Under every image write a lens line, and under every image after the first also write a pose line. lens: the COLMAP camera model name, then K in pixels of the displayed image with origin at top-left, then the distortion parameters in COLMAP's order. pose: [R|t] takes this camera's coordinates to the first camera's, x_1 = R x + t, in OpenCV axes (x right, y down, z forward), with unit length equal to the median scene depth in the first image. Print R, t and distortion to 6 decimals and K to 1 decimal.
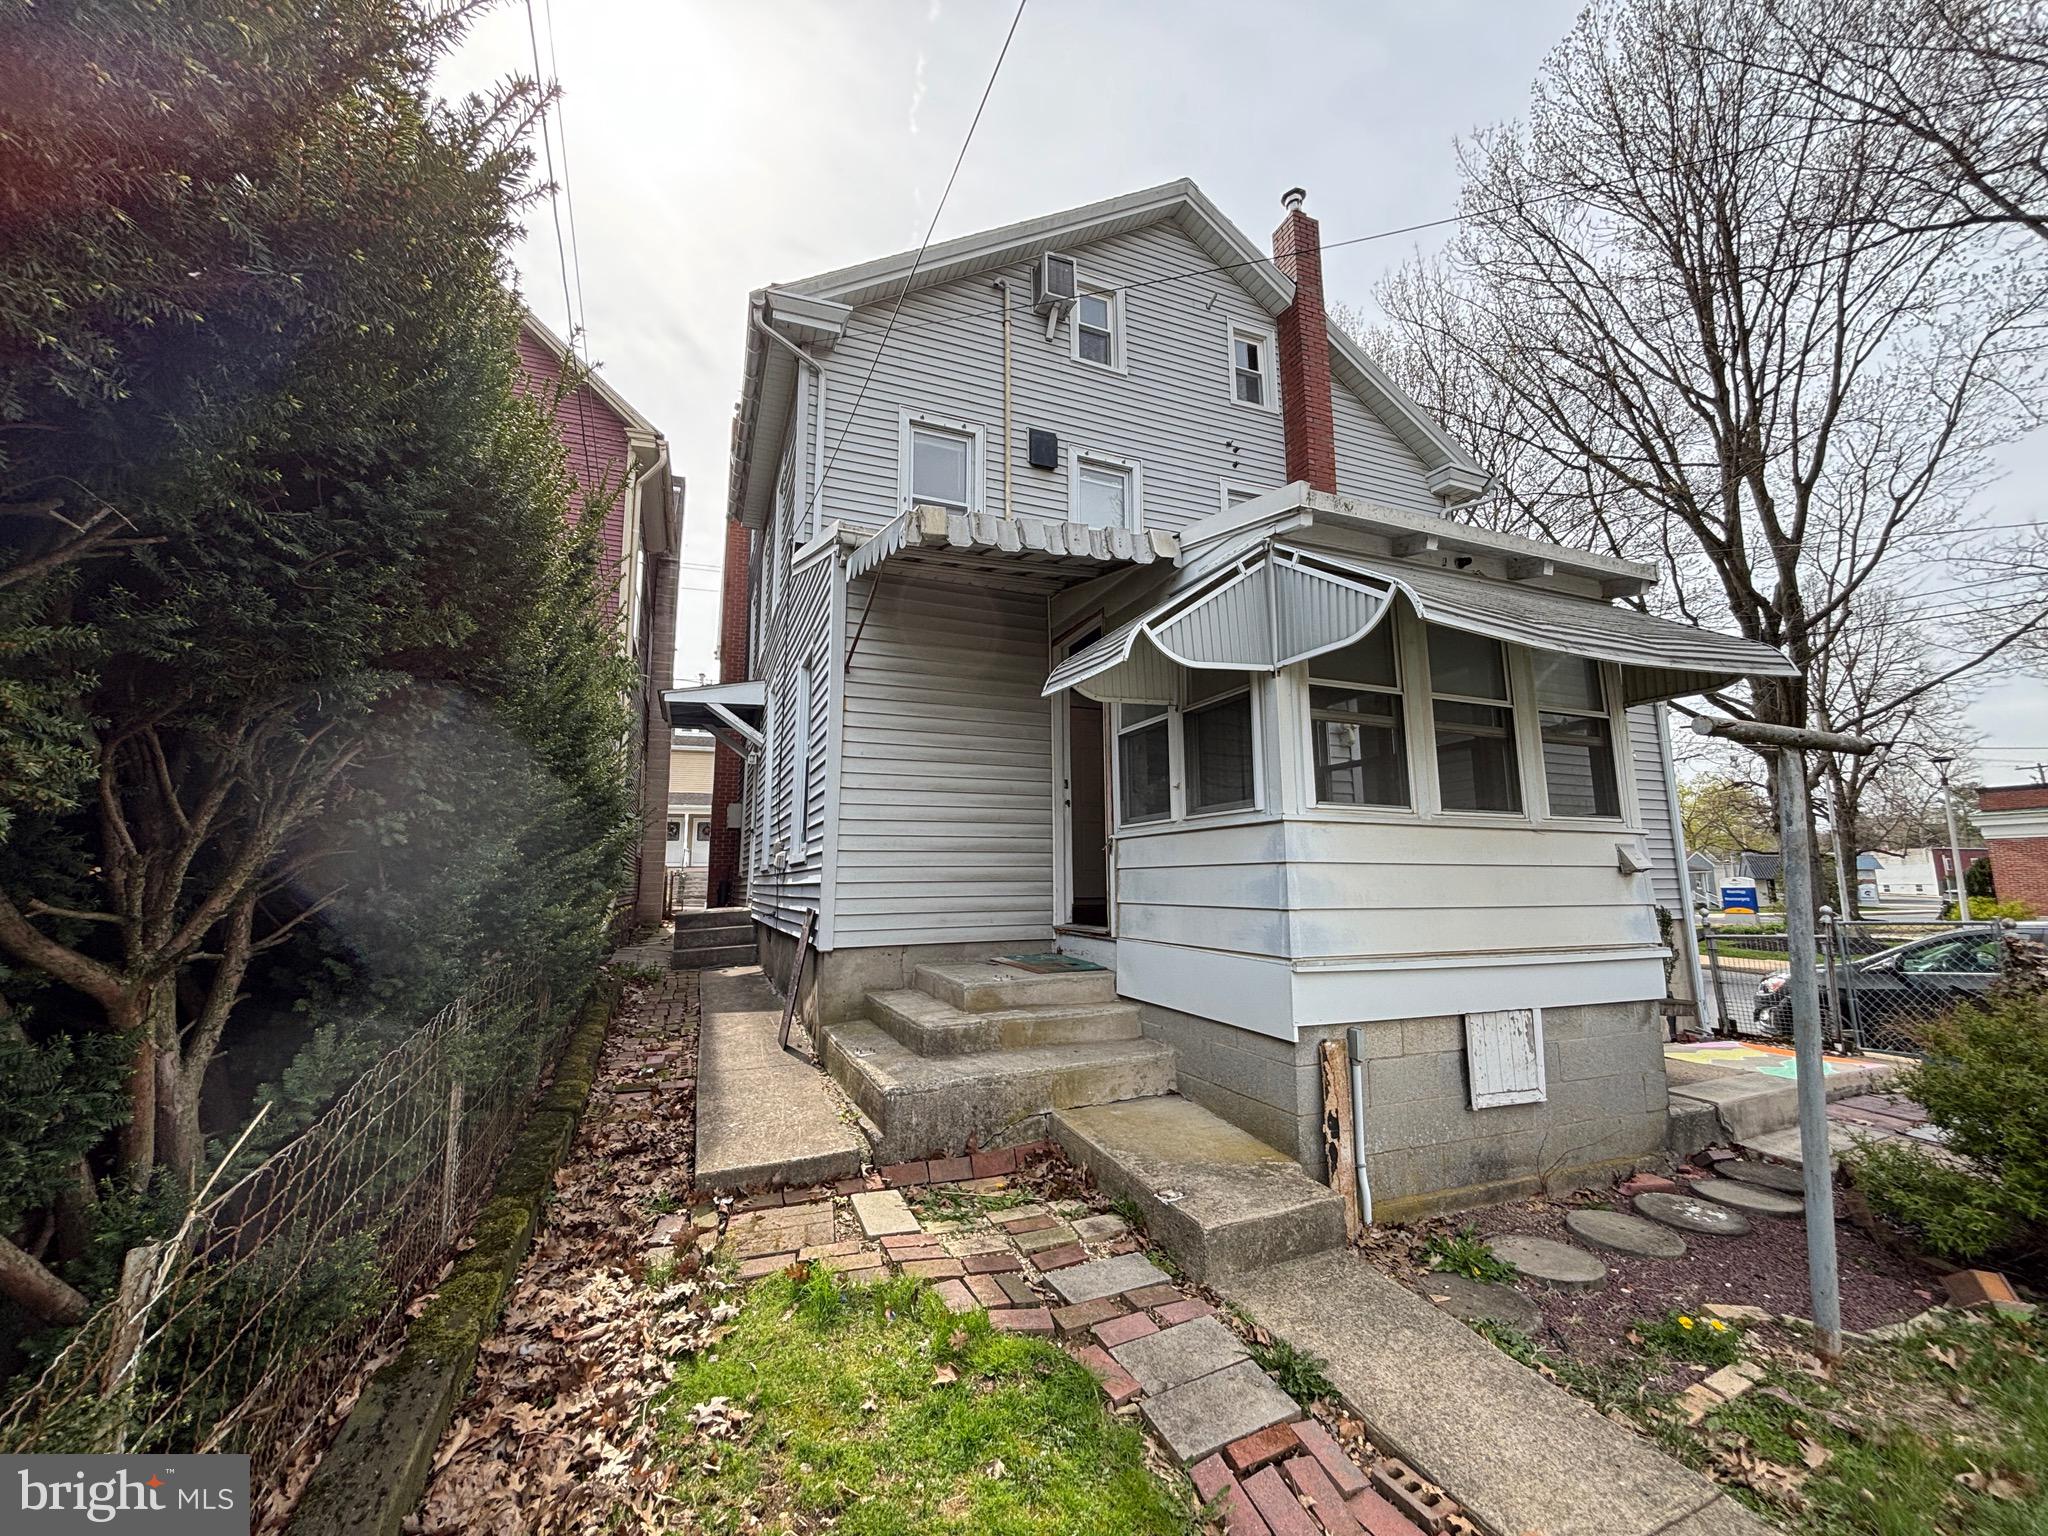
lens RADIAL K [[832.3, 0, 1020.6], [0, 832.3, 757.8], [0, 0, 1]] dist [-0.002890, 0.000943]
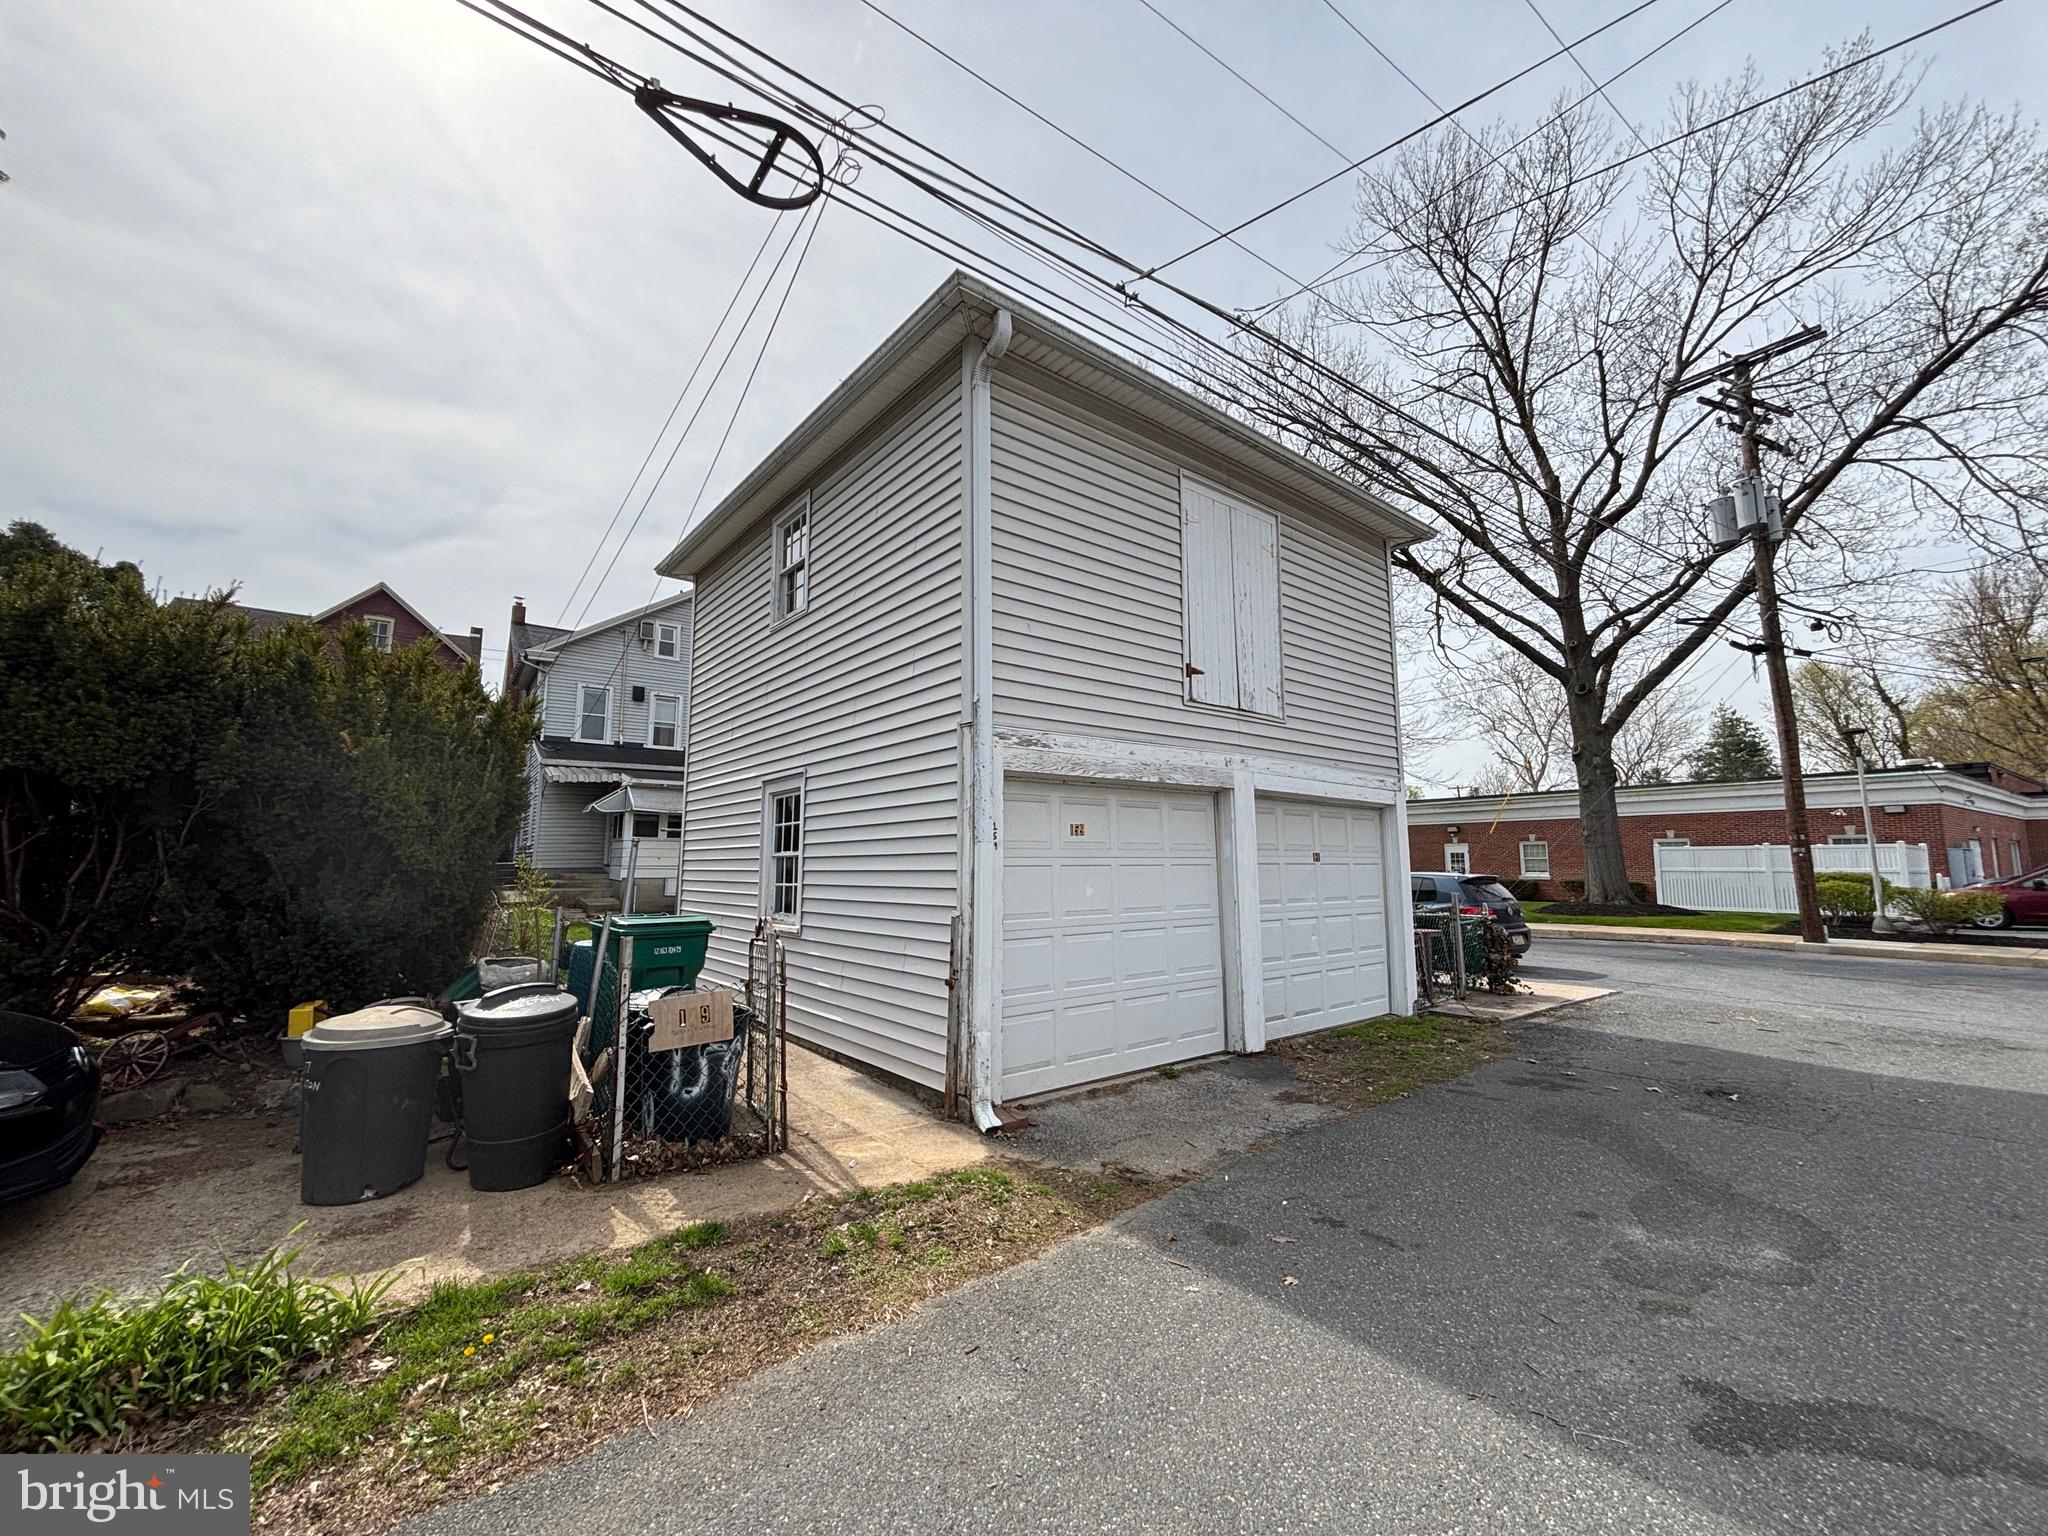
lens RADIAL K [[832.3, 0, 1022.0], [0, 832.3, 771.8], [0, 0, 1]] dist [-0.002890, 0.000943]
pose [[0.973513, 0.040607, 0.224997, 0.575995], [-0.049824, 0.998129, 0.035439, -0.247449], [-0.223137, -0.045711, 0.973715, -1.724335]]
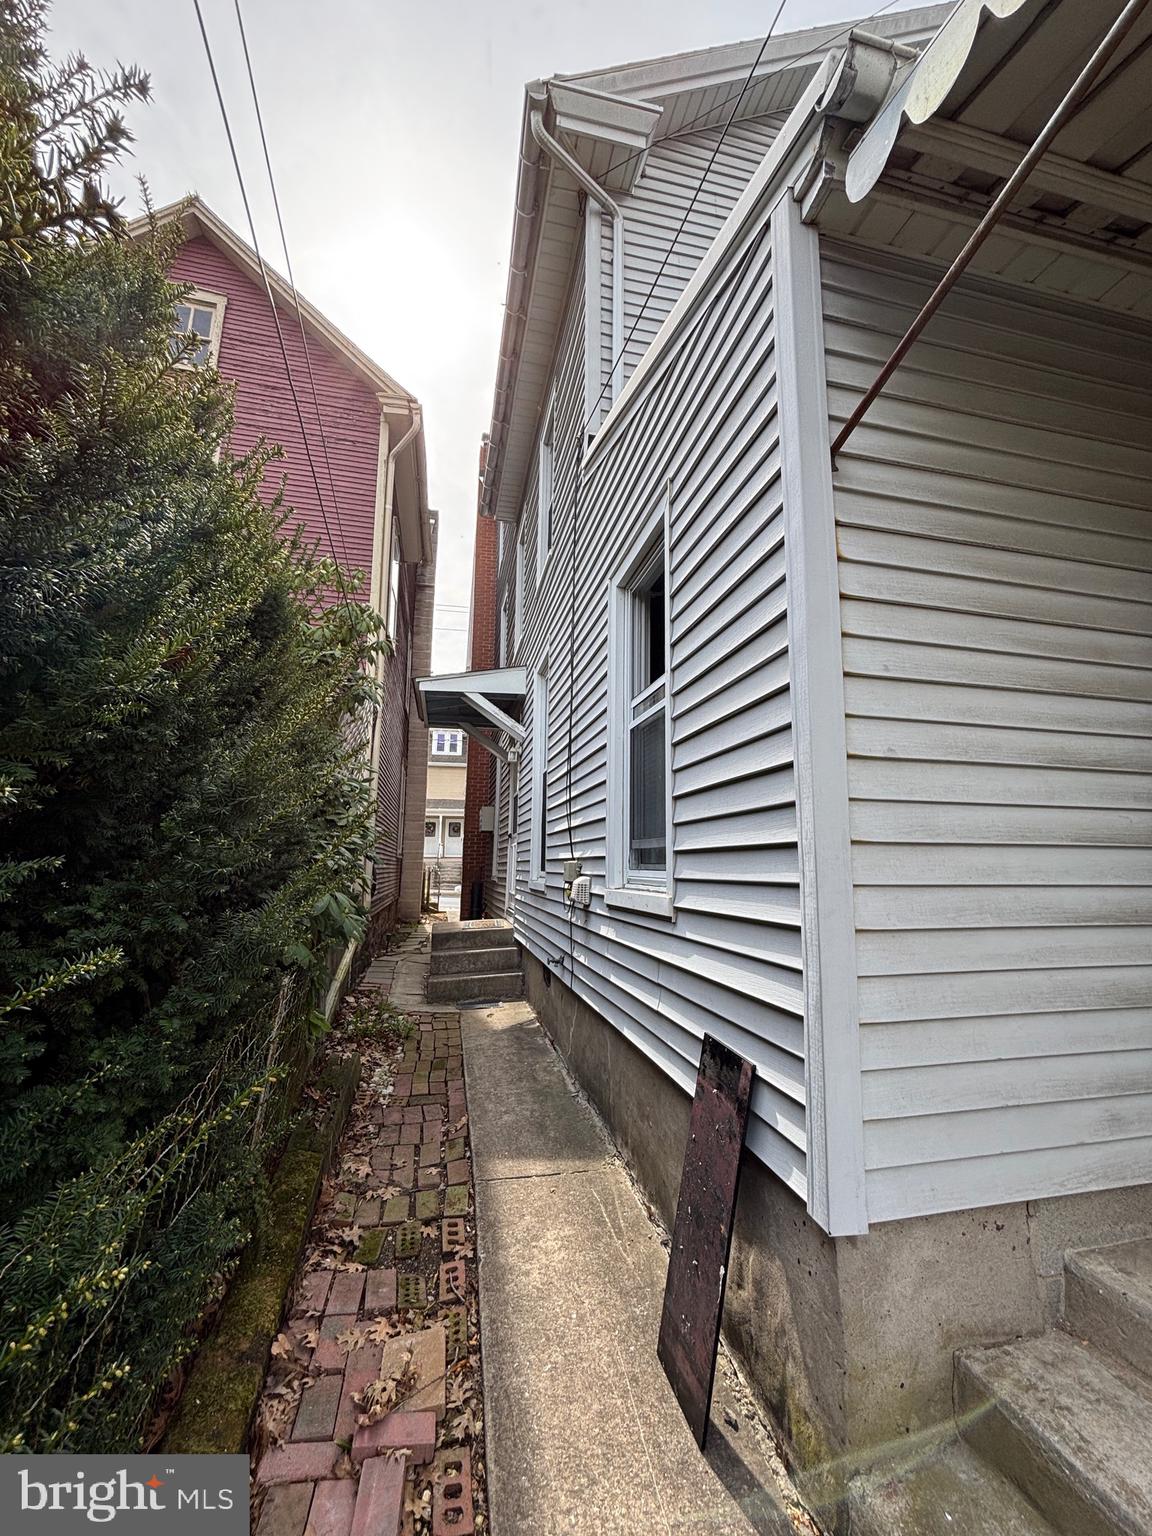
lens RADIAL K [[624.3, 0, 576.7], [0, 624.3, 777.2], [0, 0, 1]] dist [-0.002890, 0.000943]
pose [[0.986189, -0.002571, -0.165601, -0.149731], [0.003174, 0.999989, 0.003373, 0.023196], [0.165591, -0.003852, 0.986187, 0.366361]]
